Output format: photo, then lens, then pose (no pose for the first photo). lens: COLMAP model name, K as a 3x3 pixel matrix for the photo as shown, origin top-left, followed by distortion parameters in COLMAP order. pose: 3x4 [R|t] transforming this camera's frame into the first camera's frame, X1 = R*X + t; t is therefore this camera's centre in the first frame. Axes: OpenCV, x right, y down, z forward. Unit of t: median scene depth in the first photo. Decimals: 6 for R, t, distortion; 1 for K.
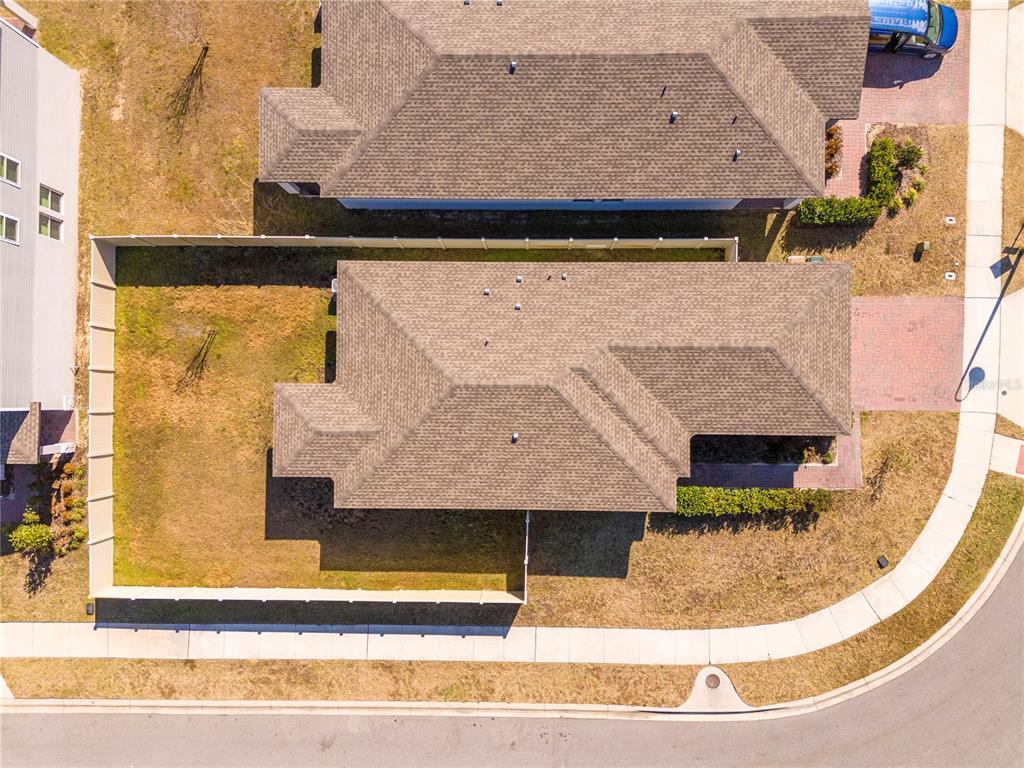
lens RADIAL K [[753.2, 0, 511.5], [0, 753.2, 383.2], [0, 0, 1]] dist [0.075582, -0.069709]
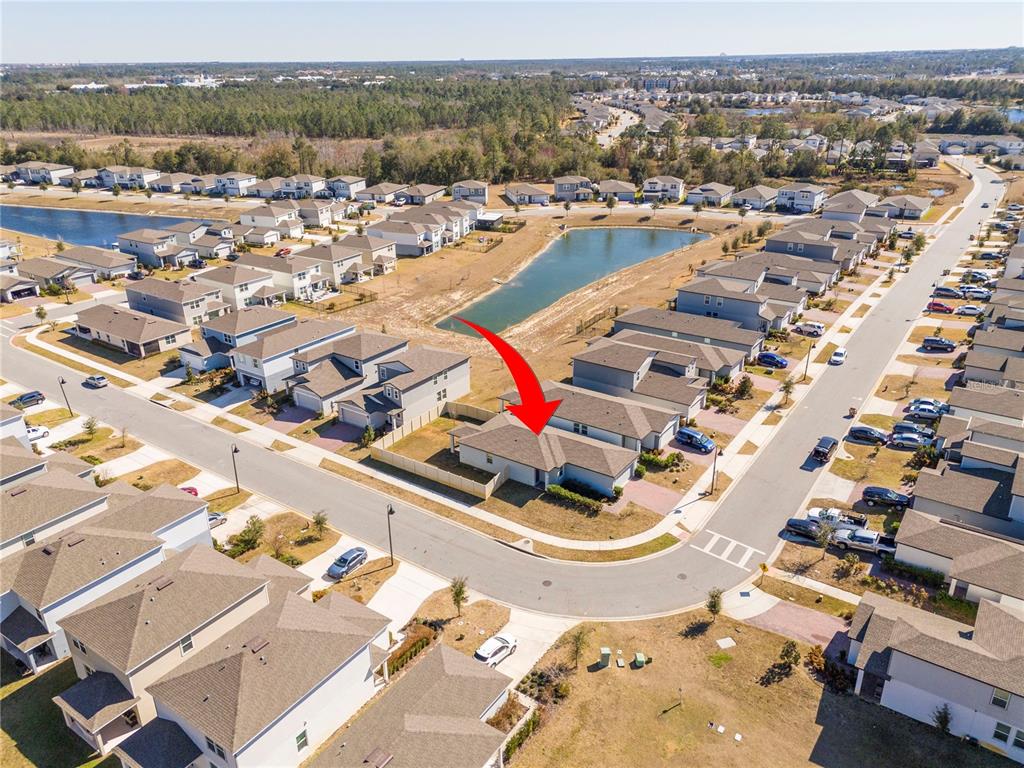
lens RADIAL K [[753.2, 0, 516.2], [0, 753.2, 380.4], [0, 0, 1]] dist [0.075582, -0.069709]
pose [[0.827884, 0.231617, -0.510844, 1.344579], [-0.560888, 0.347652, -0.751361, 2.038278], [0.003568, 0.908566, 0.417726, -0.462082]]
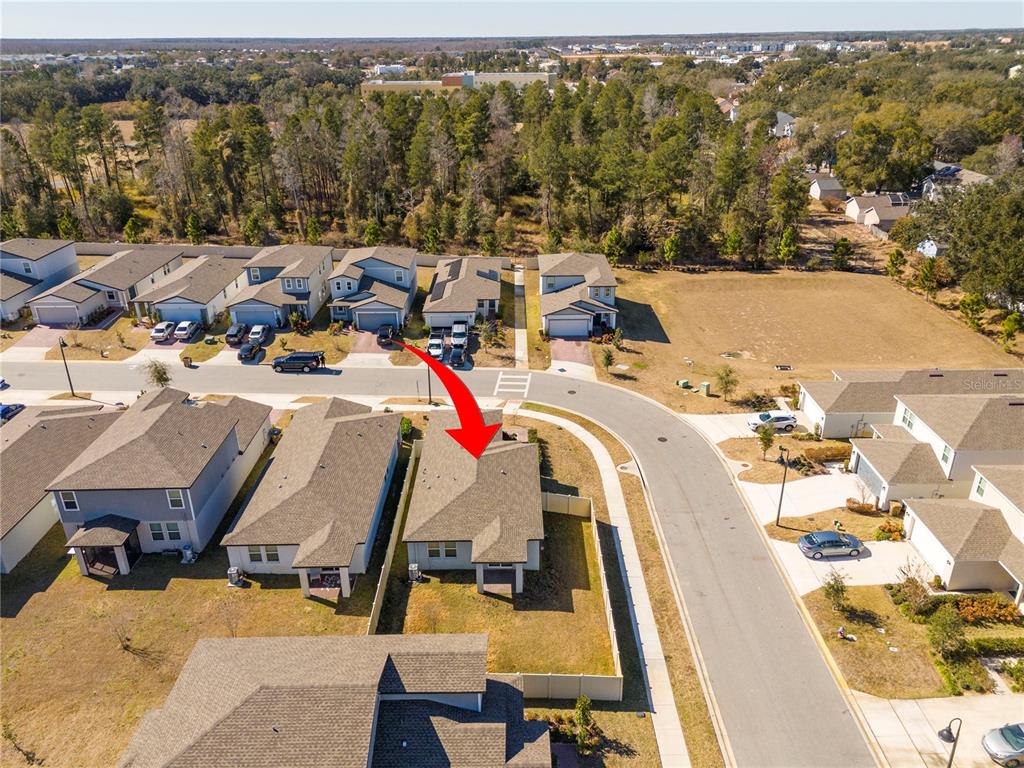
lens RADIAL K [[753.2, 0, 513.6], [0, 753.2, 383.7], [0, 0, 1]] dist [0.075582, -0.069709]
pose [[-0.012106, -0.394005, 0.919029, -1.536649], [0.999870, 0.005003, 0.015316, 0.059699], [-0.010633, 0.919095, 0.393893, -0.014490]]
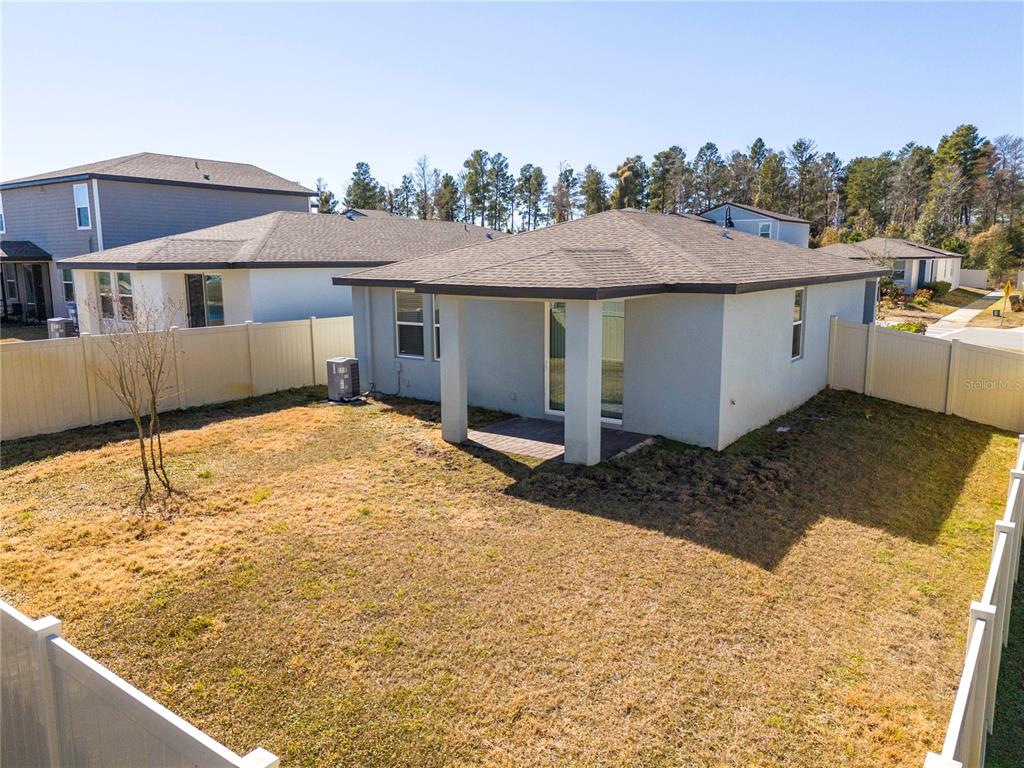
lens RADIAL K [[753.2, 0, 507.5], [0, 753.2, 377.6], [0, 0, 1]] dist [0.075582, -0.069709]
pose [[0.579864, -0.116526, 0.806337, -0.584253], [0.814591, 0.100061, -0.571340, 0.277077], [-0.014107, 0.988134, 0.152943, 0.899367]]
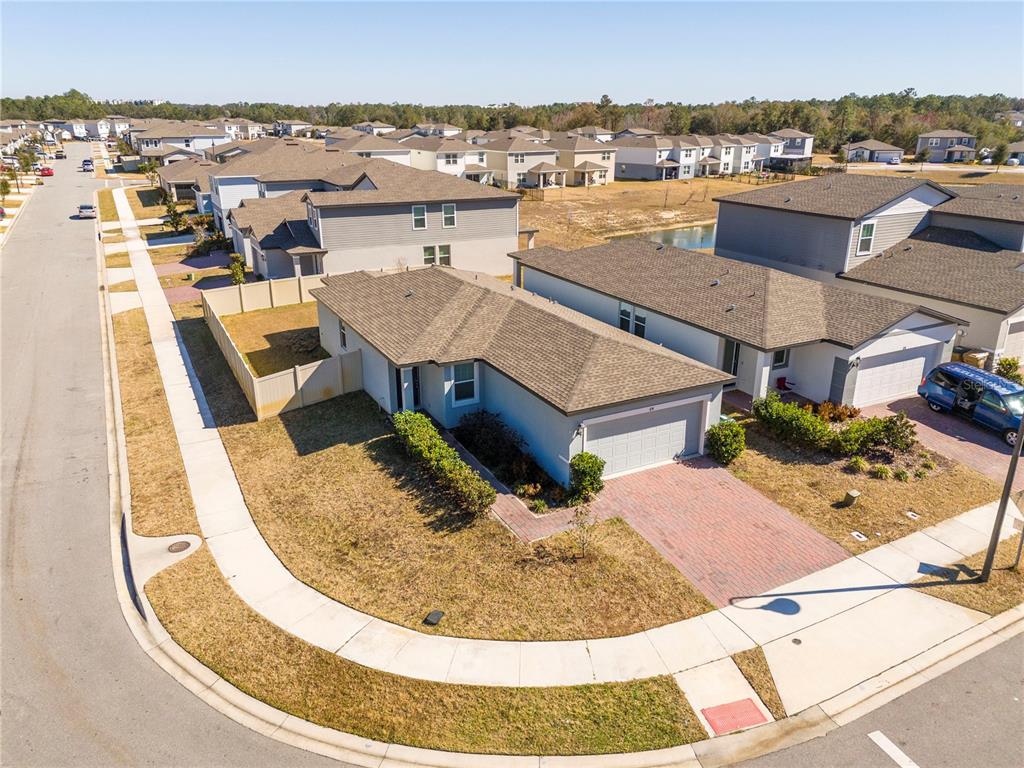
lens RADIAL K [[753.2, 0, 514.6], [0, 753.2, 383.1], [0, 0, 1]] dist [0.075582, -0.069709]
pose [[0.470008, 0.323397, -0.821283, 0.933704], [-0.882641, 0.178609, -0.434792, 0.399665], [0.006078, 0.929254, 0.369391, 0.613135]]
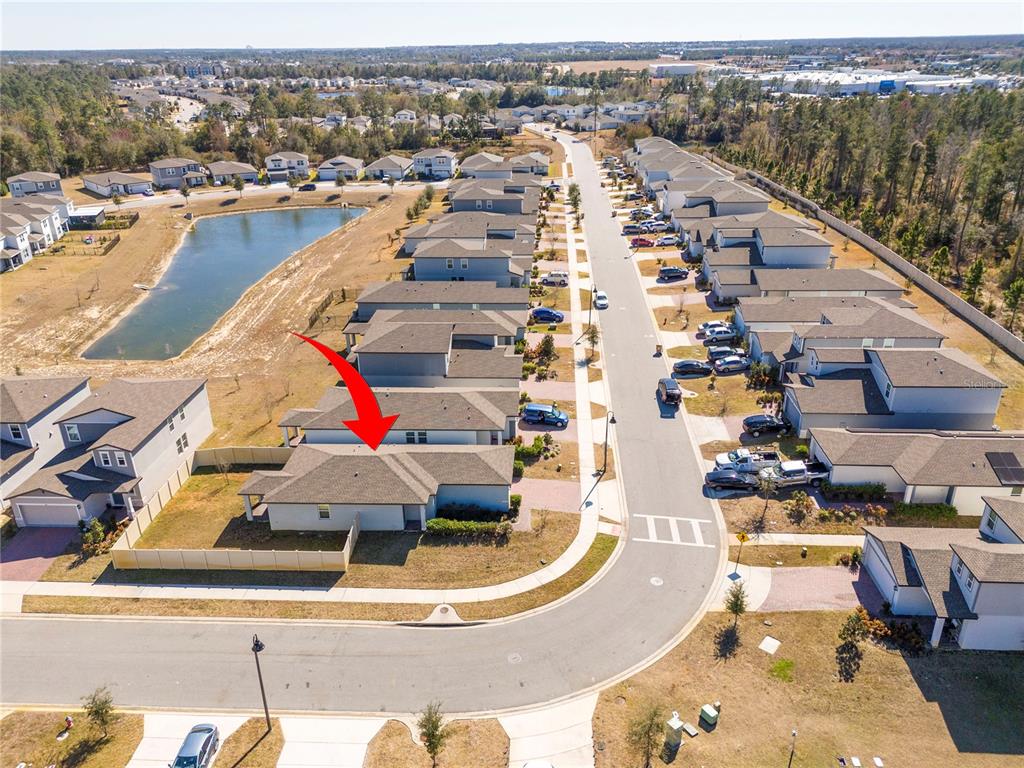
lens RADIAL K [[753.2, 0, 515.7], [0, 753.2, 375.2], [0, 0, 1]] dist [0.075582, -0.069709]
pose [[0.999165, 0.025175, -0.032164, 0.463762], [-0.039732, 0.416479, -0.908277, 1.690608], [-0.009470, 0.908797, 0.417132, -0.161775]]
